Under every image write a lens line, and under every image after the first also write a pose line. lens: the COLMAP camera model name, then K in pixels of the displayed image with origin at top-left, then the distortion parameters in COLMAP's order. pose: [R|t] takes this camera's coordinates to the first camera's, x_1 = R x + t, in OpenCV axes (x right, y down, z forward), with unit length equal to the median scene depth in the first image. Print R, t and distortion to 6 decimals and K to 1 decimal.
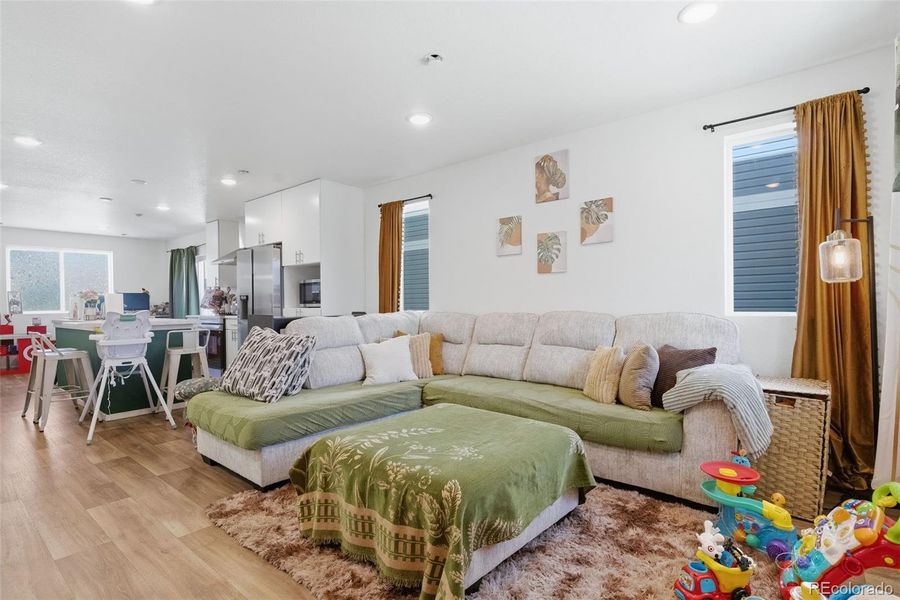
lens RADIAL K [[437.2, 0, 446.6], [0, 437.2, 306.4], [0, 0, 1]] dist [-0.000447, 0.002067]
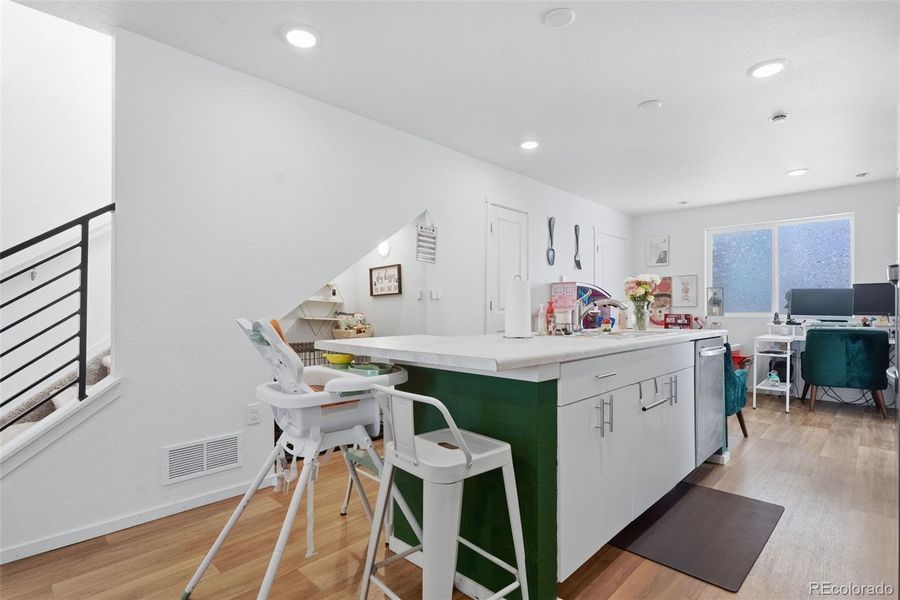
lens RADIAL K [[437.2, 0, 449.4], [0, 437.2, 303.9], [0, 0, 1]] dist [-0.000447, 0.002067]
pose [[-0.077817, 0.001407, -0.996967, -0.333619], [-0.006789, 0.999975, 0.001941, -0.005041], [0.996945, 0.006920, -0.077805, 1.027499]]
